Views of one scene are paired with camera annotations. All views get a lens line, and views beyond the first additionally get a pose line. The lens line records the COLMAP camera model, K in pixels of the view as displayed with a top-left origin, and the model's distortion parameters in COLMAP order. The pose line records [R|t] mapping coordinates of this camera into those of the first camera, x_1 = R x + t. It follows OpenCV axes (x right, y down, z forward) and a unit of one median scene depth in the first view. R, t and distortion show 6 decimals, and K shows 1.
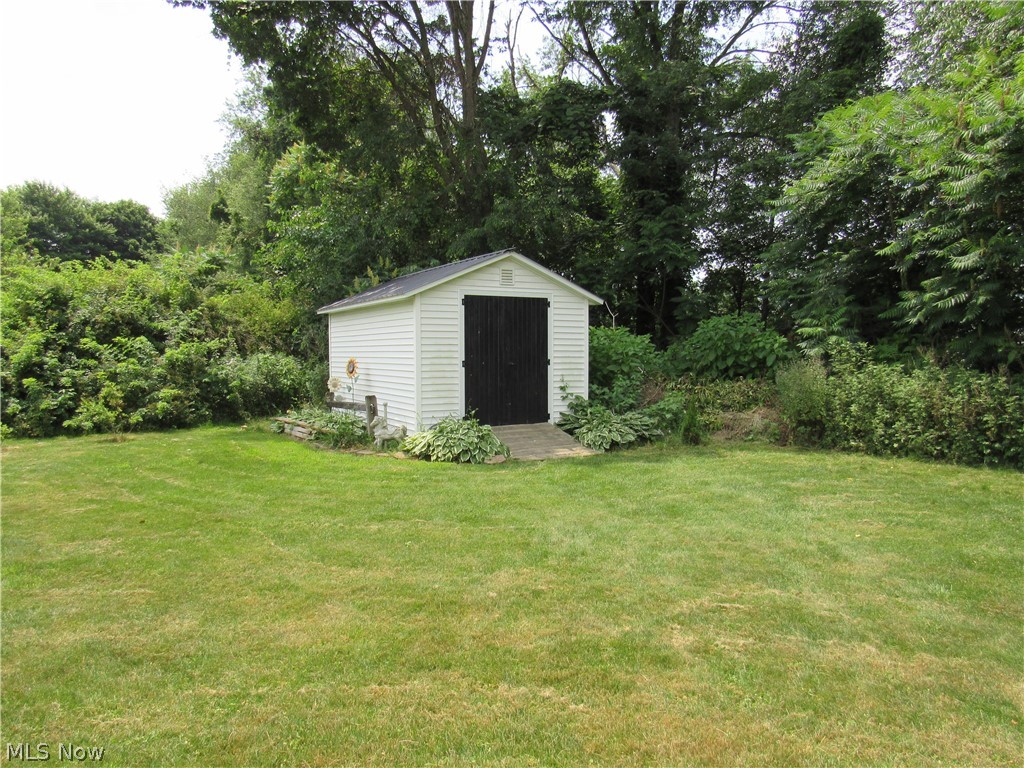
lens RADIAL K [[729.1, 0, 515.3], [0, 729.1, 382.5], [0, 0, 1]] dist [-0.022414, 0.011138]
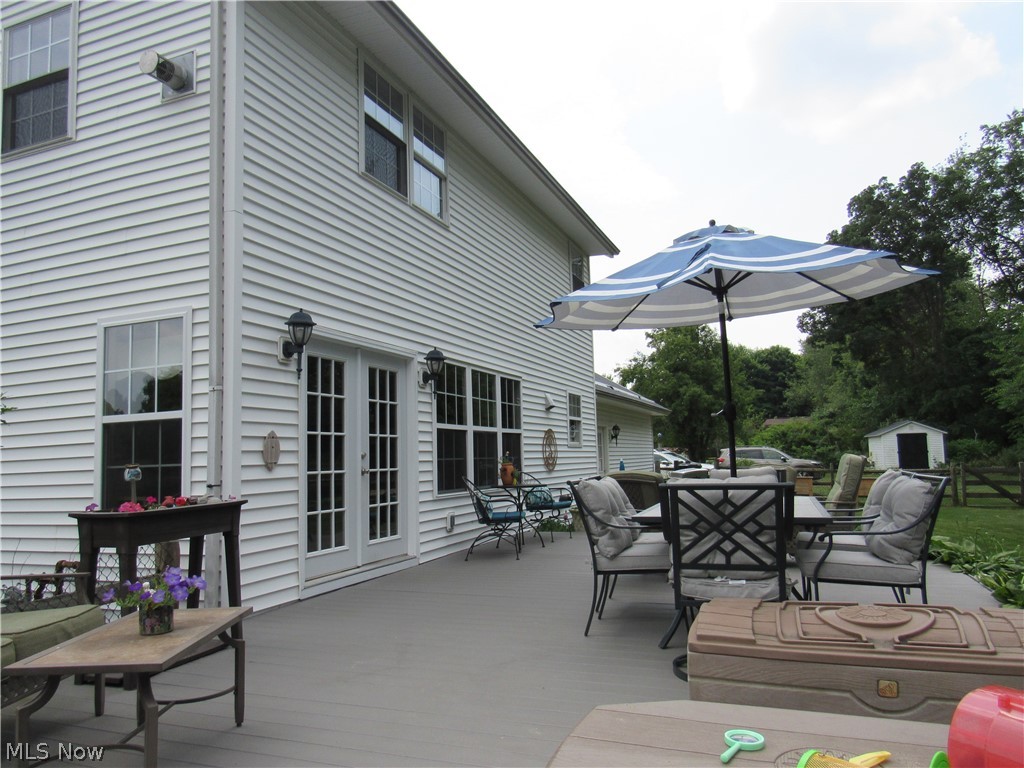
lens RADIAL K [[729.1, 0, 513.8], [0, 729.1, 379.1], [0, 0, 1]] dist [-0.022414, 0.011138]
pose [[0.682773, -0.080253, -0.726210, 0.911322], [-0.019372, 0.991611, -0.127795, 0.079684], [0.730374, 0.101323, 0.675491, -2.061062]]
